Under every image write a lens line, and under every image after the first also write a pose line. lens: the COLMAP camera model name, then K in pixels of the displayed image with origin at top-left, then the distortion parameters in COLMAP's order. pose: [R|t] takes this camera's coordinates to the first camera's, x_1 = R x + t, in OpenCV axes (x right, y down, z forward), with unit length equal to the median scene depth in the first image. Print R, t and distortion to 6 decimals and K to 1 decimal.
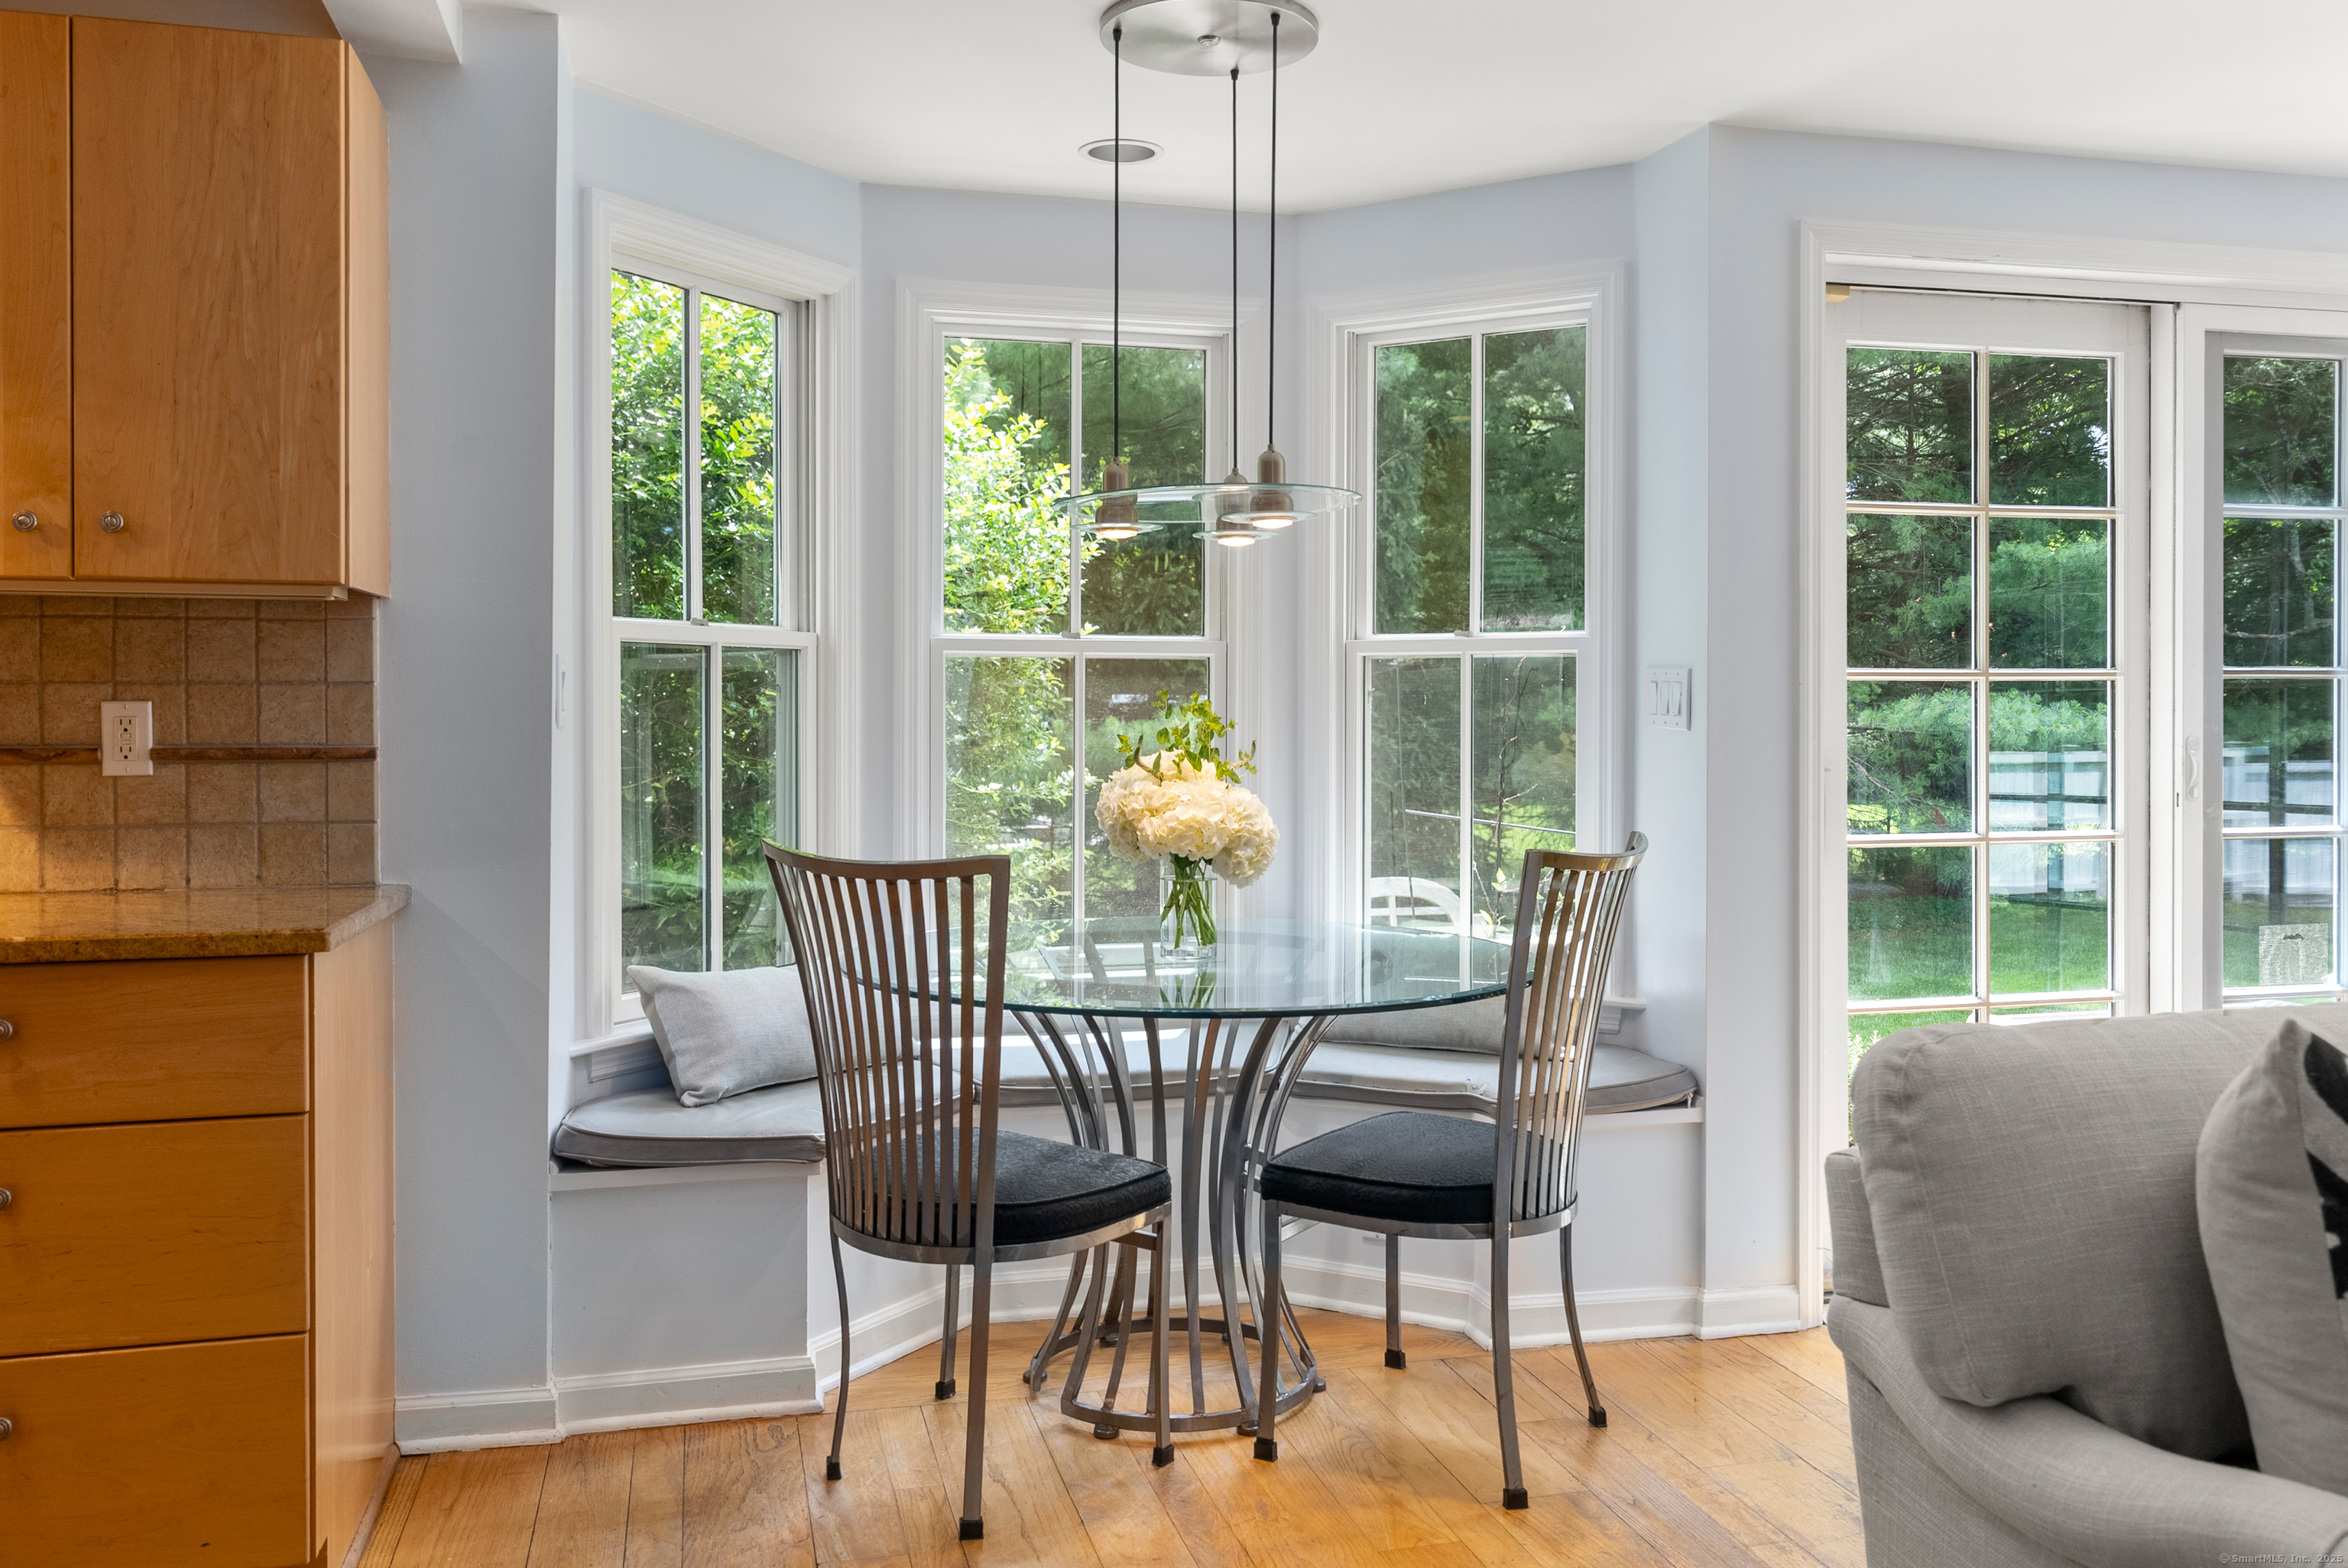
lens RADIAL K [[1822.0, 0, 1203.4], [0, 1822.0, 735.1], [0, 0, 1]] dist [0.009570, 0.008416]
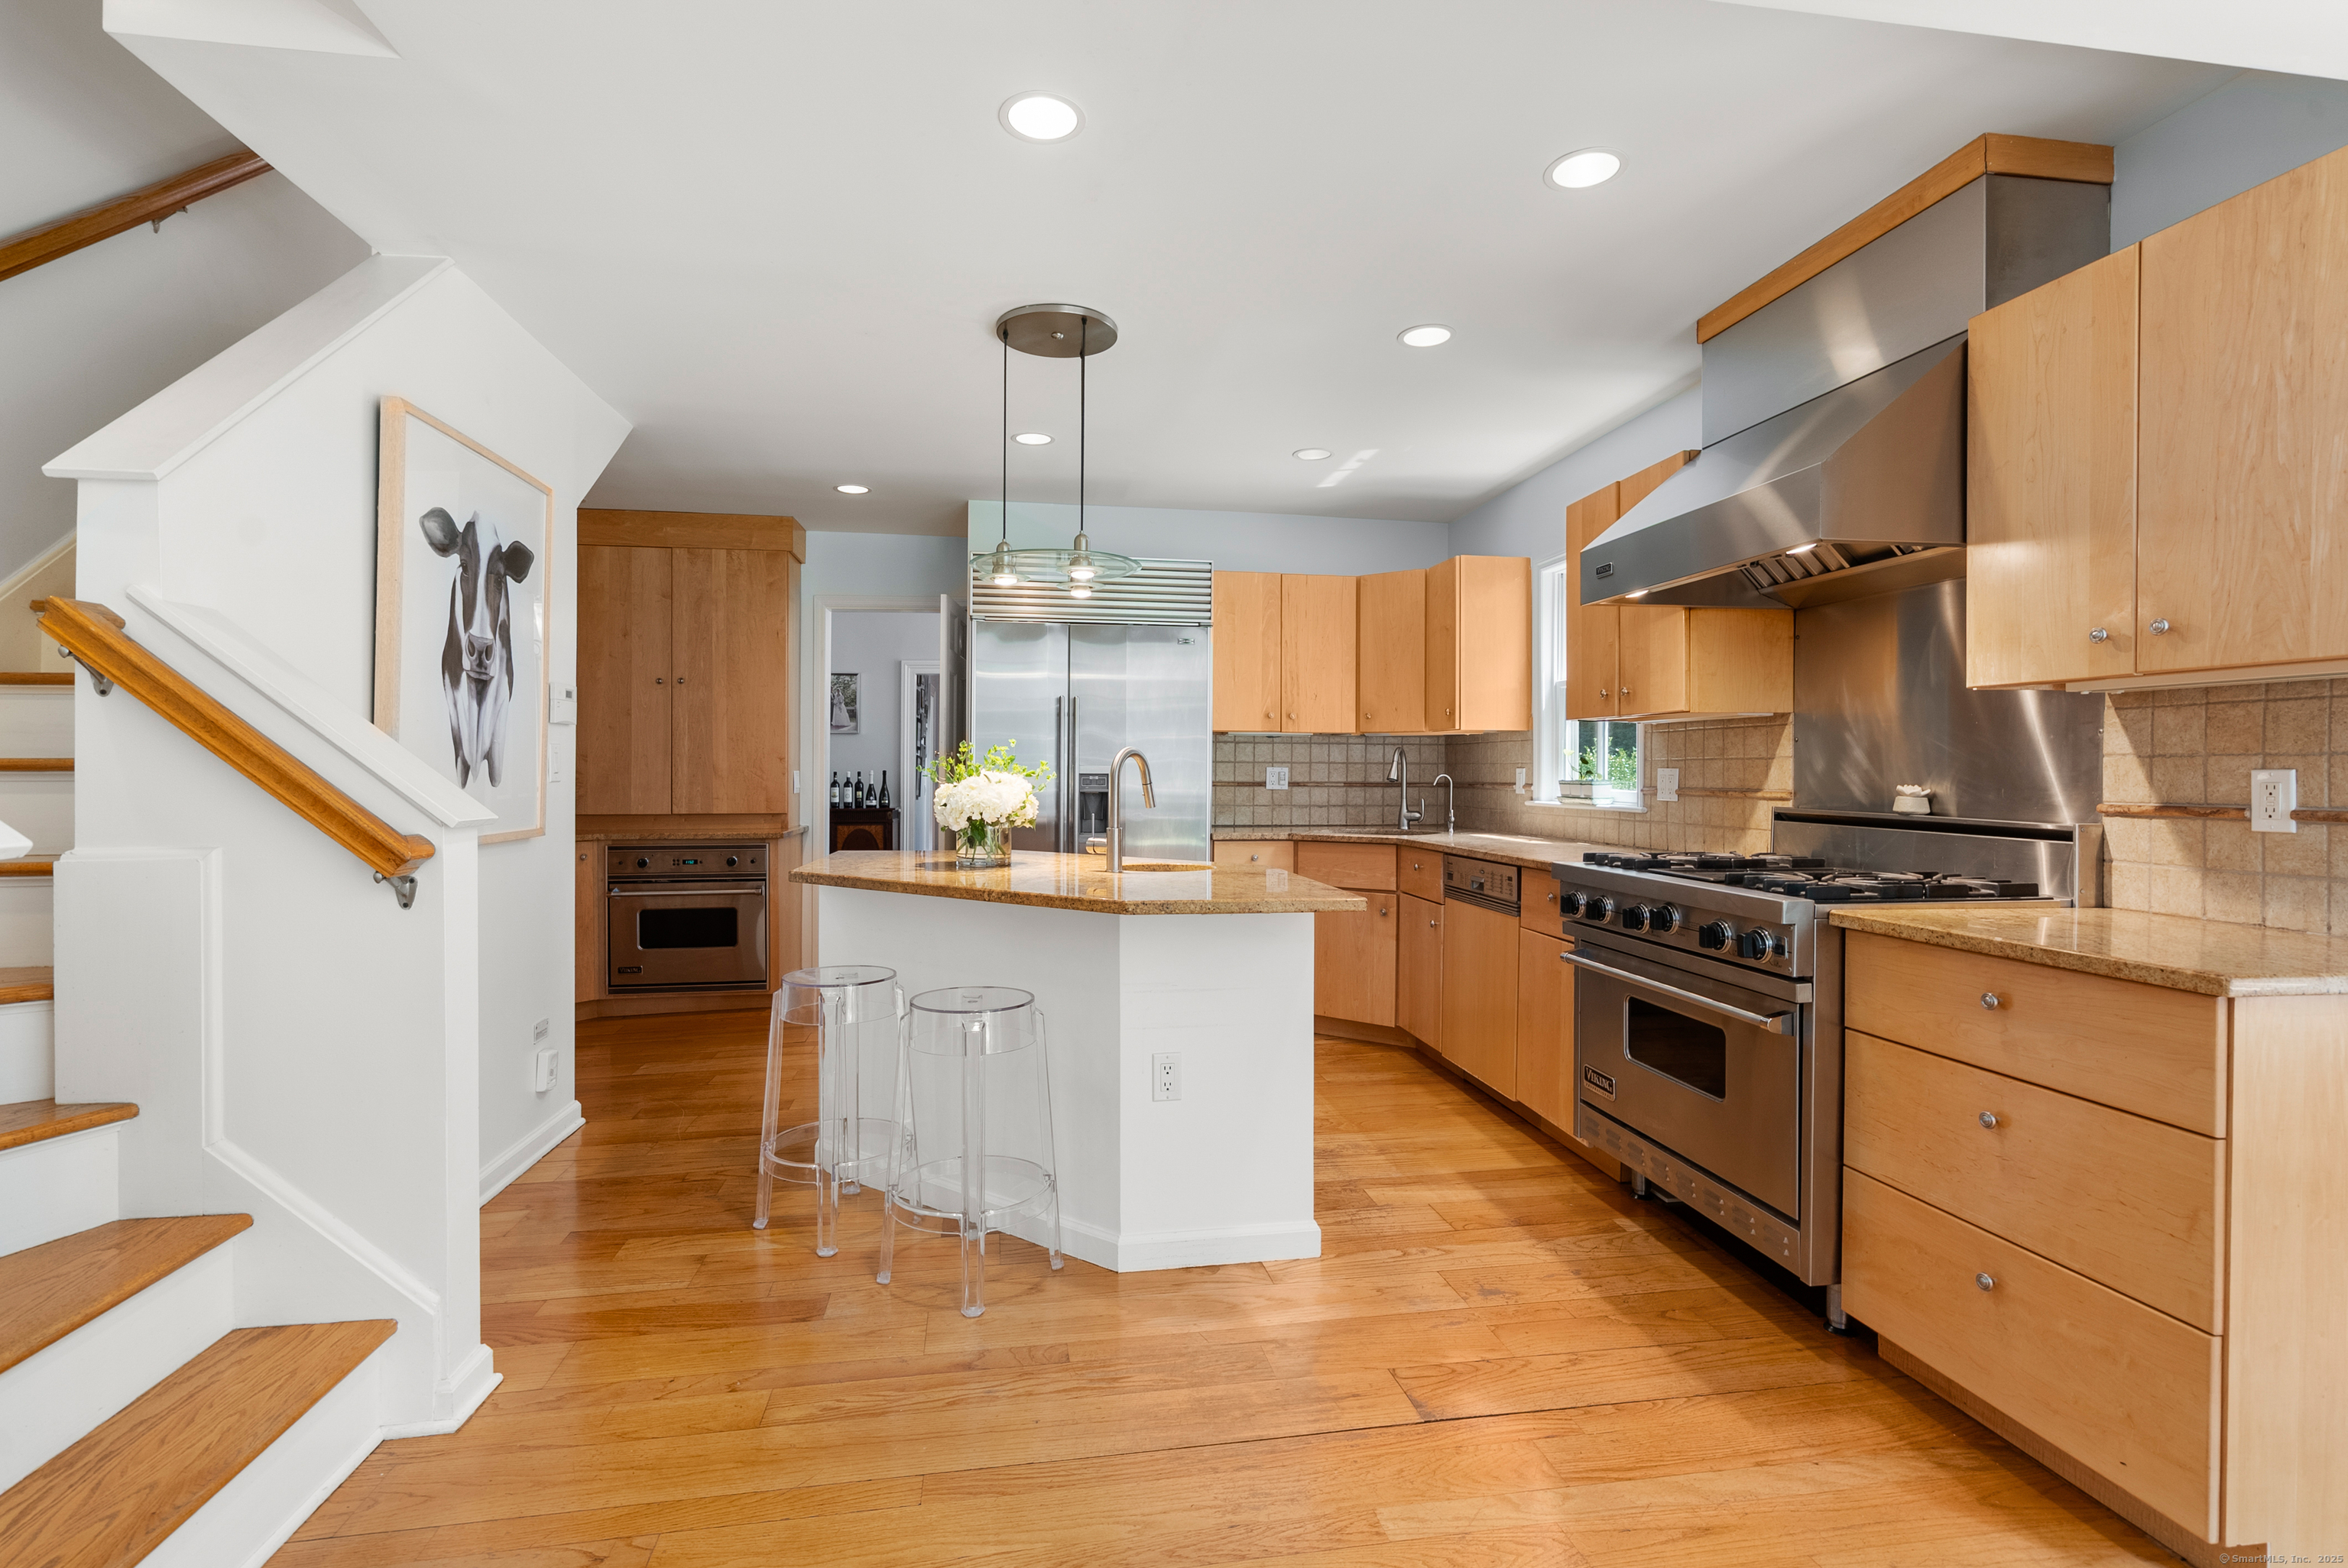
lens RADIAL K [[1084.6, 0, 1168.6], [0, 1084.6, 780.1], [0, 0, 1]] dist [-0.006786, 0.001545]
pose [[-0.101654, 0.007046, -0.994795, 0.188451], [-0.019595, 0.999767, 0.009083, -0.004042], [0.994627, 0.020416, -0.101492, 0.356846]]
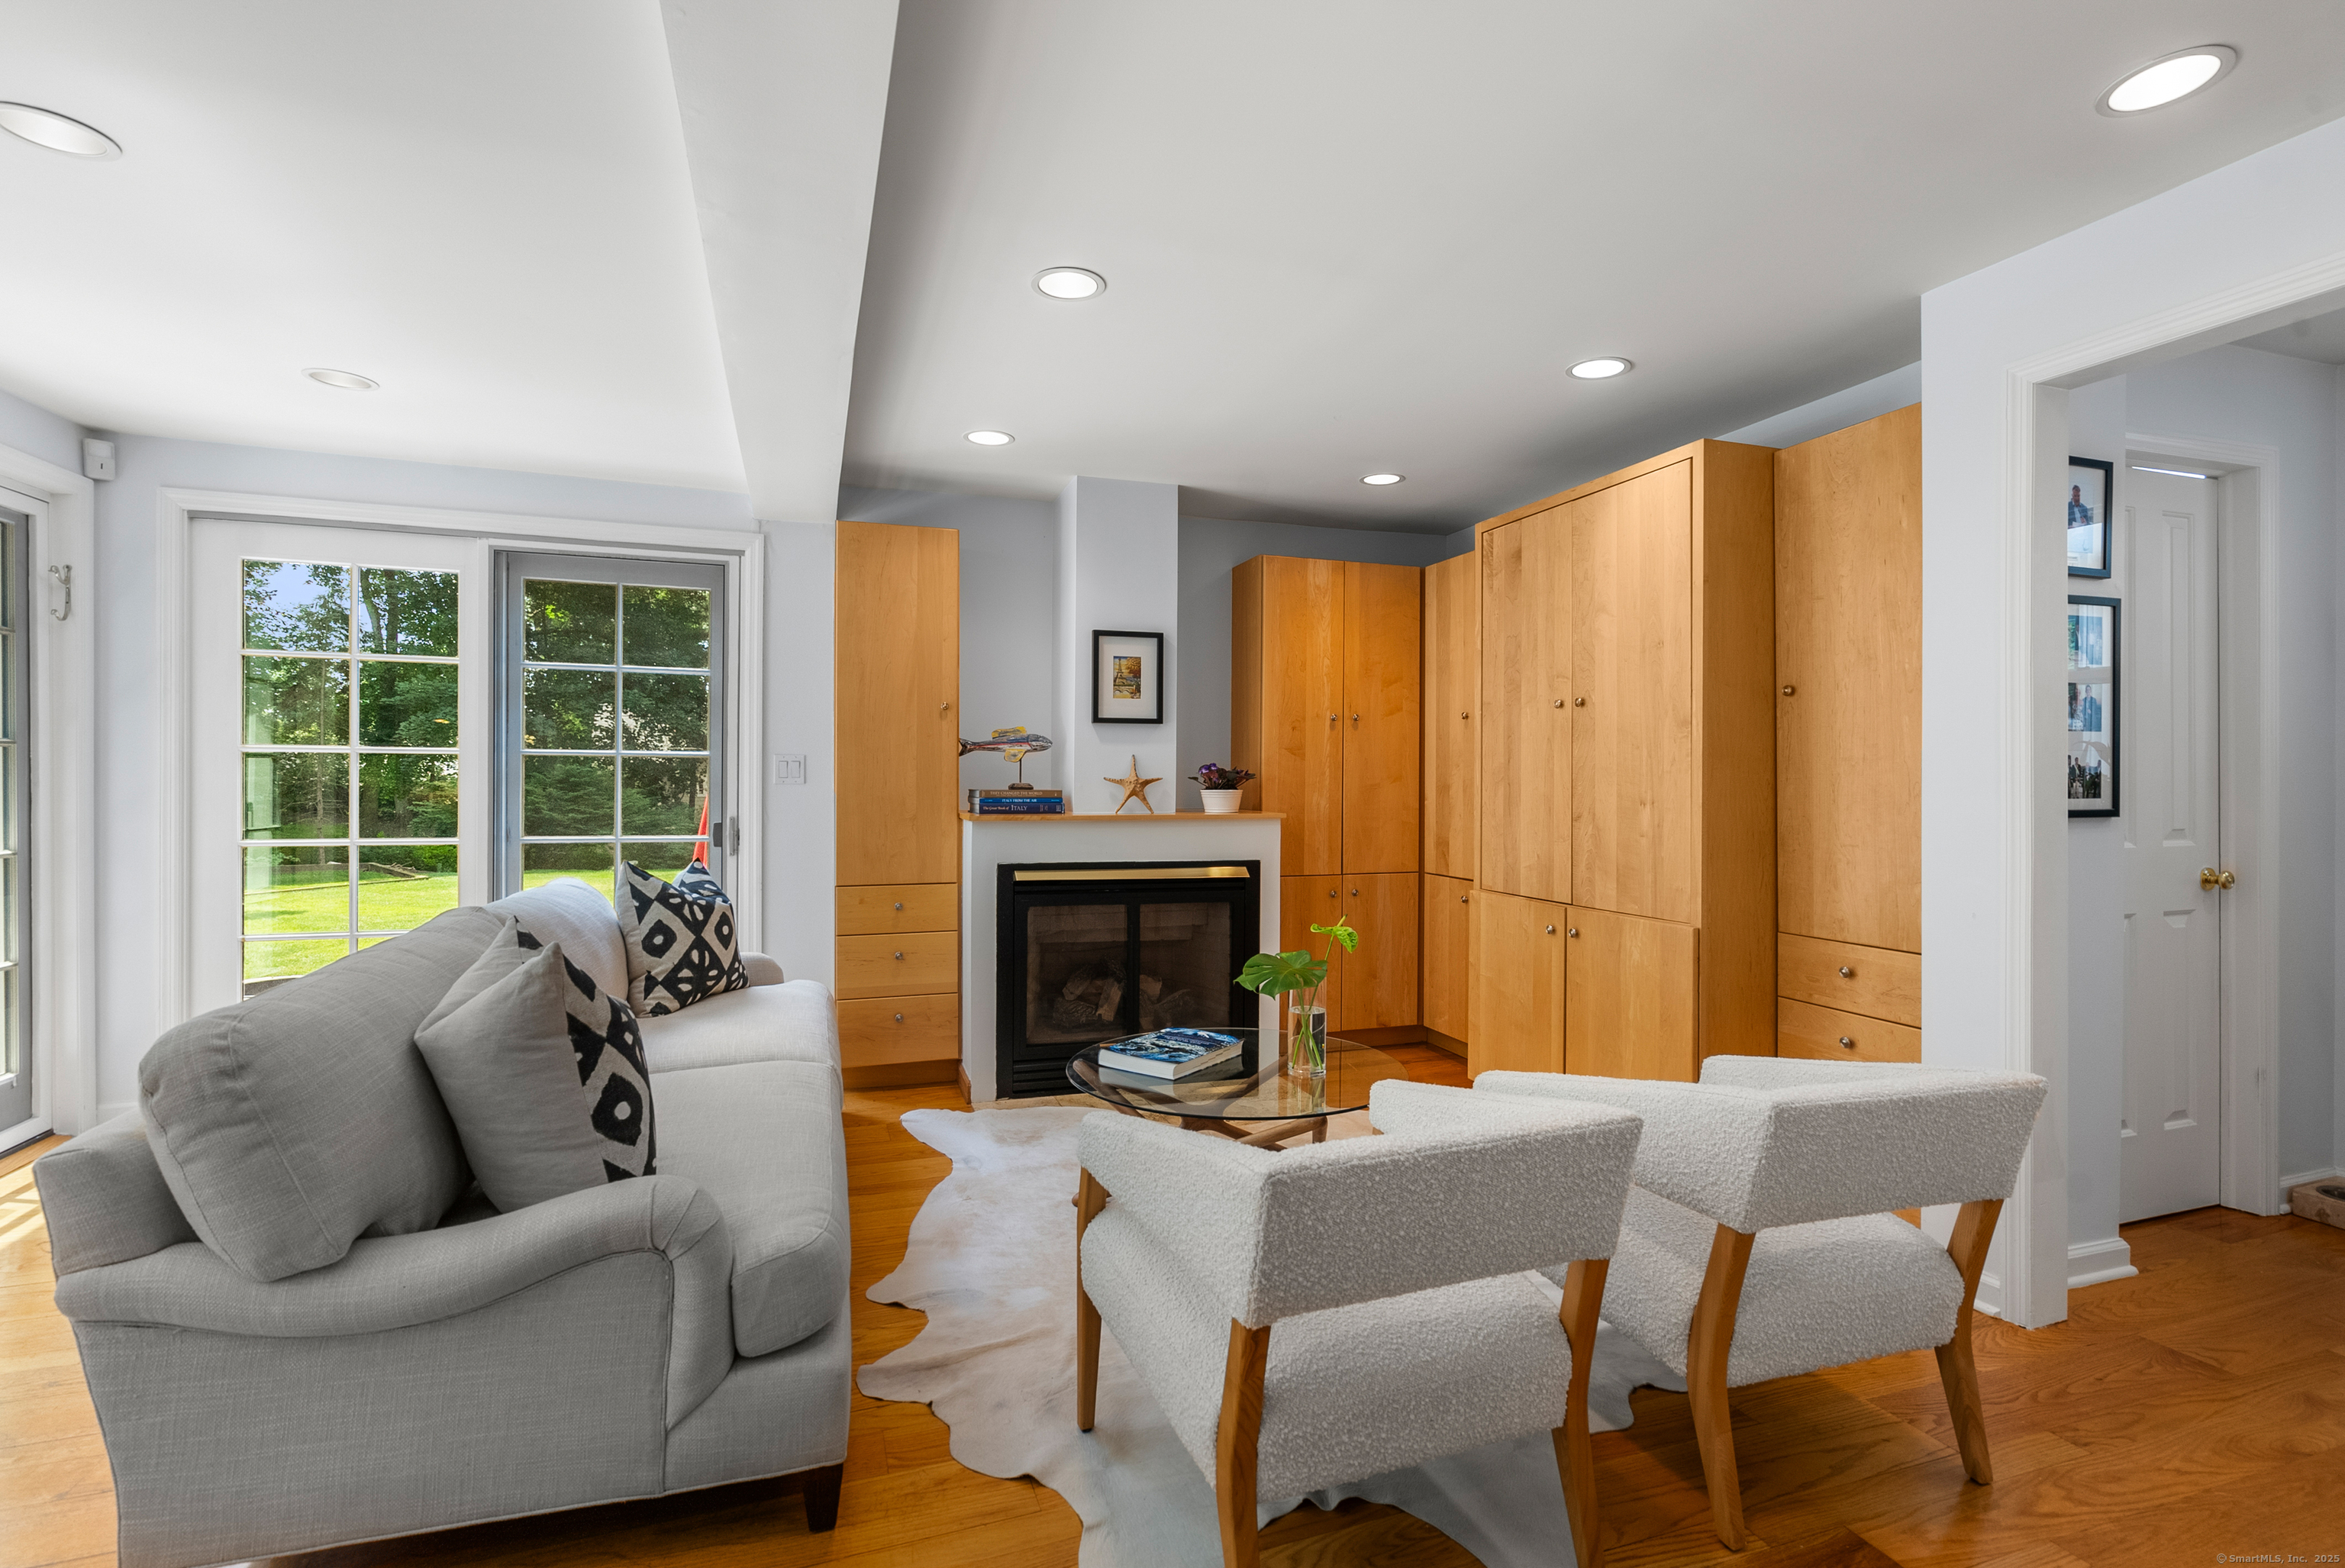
lens RADIAL K [[1083.4, 0, 1176.3], [0, 1083.4, 781.6], [0, 0, 1]] dist [-0.006786, 0.001545]
pose [[-0.077596, -0.005515, 0.996970, -0.286102], [0.008513, 0.999945, 0.006194, -0.002978], [-0.996949, 0.008968, -0.077545, 0.258904]]
